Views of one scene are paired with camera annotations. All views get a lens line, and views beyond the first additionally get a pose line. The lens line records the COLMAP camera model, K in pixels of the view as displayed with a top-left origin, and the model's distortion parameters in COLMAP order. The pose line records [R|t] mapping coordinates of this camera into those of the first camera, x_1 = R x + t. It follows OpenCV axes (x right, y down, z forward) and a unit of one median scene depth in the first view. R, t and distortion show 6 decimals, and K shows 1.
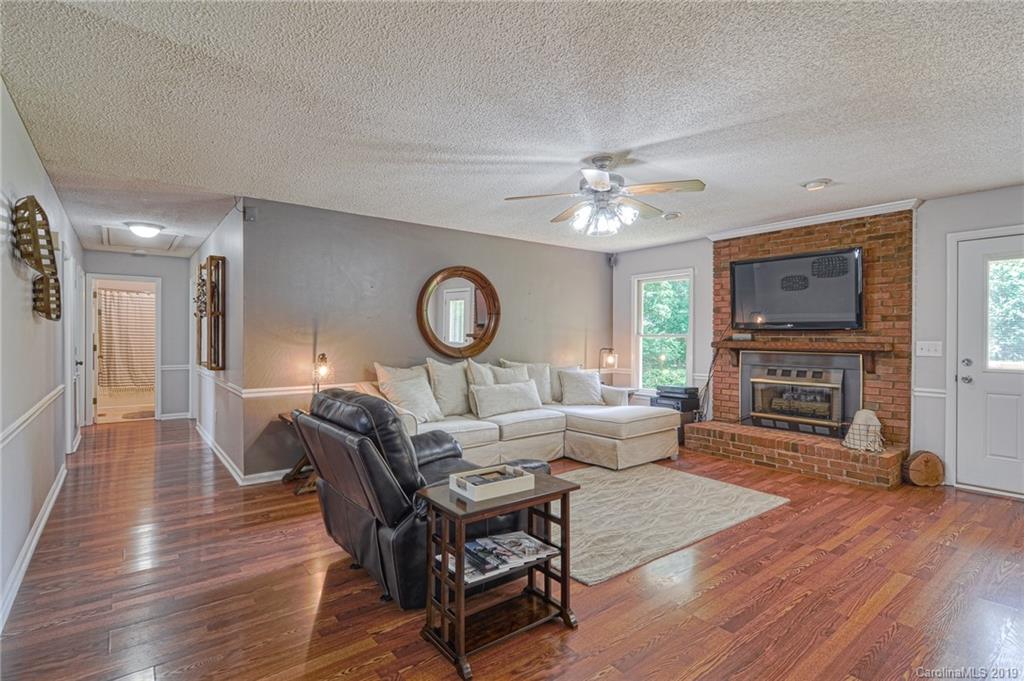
lens RADIAL K [[496.7, 0, 512.0], [0, 496.7, 340.5], [0, 0, 1]] dist [0.017083, -0.000839]
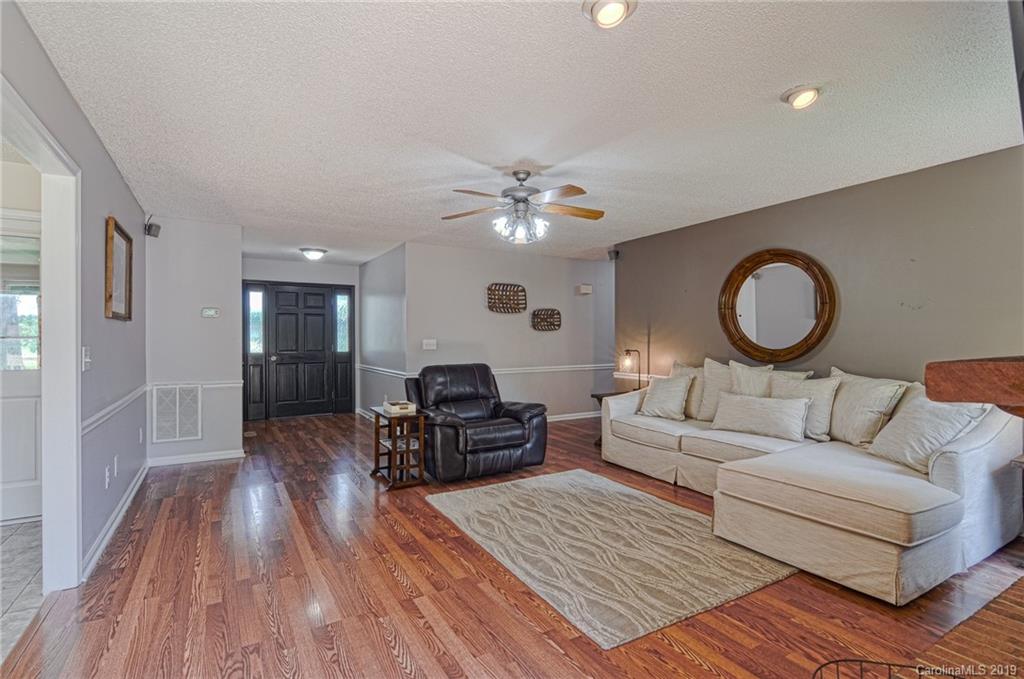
lens RADIAL K [[496.7, 0, 512.0], [0, 496.7, 339.5], [0, 0, 1]] dist [0.017083, -0.000839]
pose [[-0.140192, 0.001020, -0.990124, 0.867565], [-0.006049, 0.999980, 0.001886, -0.001099], [0.990106, 0.006253, -0.140183, 0.781922]]
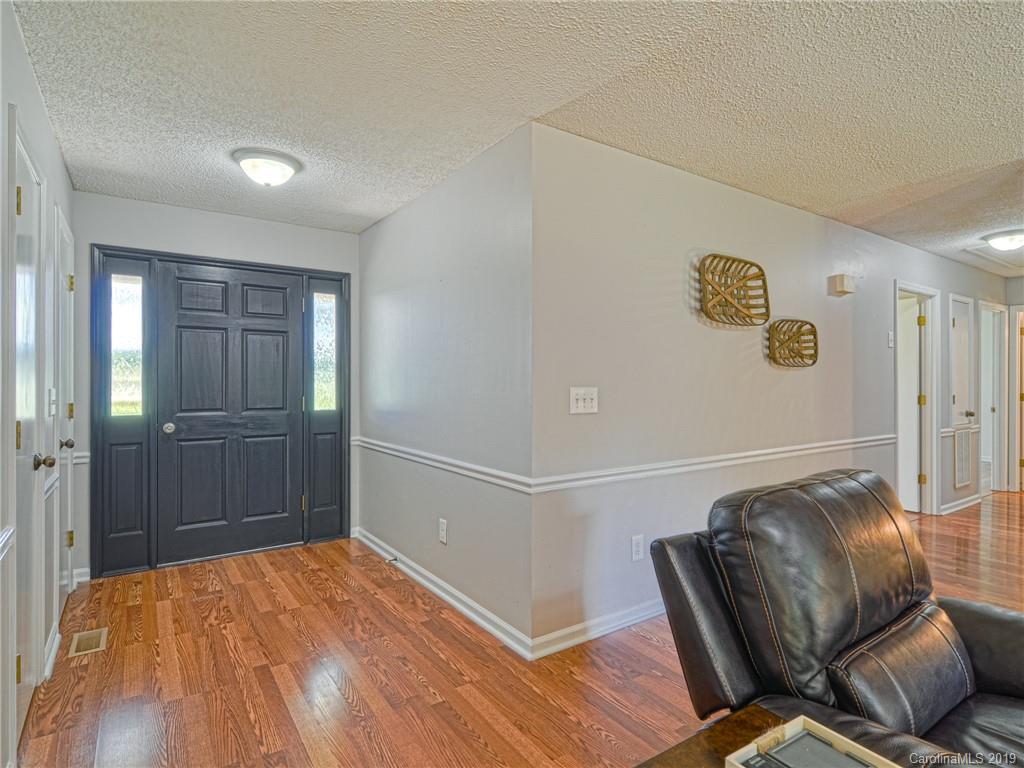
lens RADIAL K [[555.8, 0, 527.8], [0, 555.8, 383.8], [0, 0, 1]] dist [0.036052, -0.016191]
pose [[-0.057696, 0.001110, -0.998334, 0.163124], [-0.009775, 0.999951, 0.001677, -0.001065], [0.998286, 0.009856, -0.057682, 0.356678]]
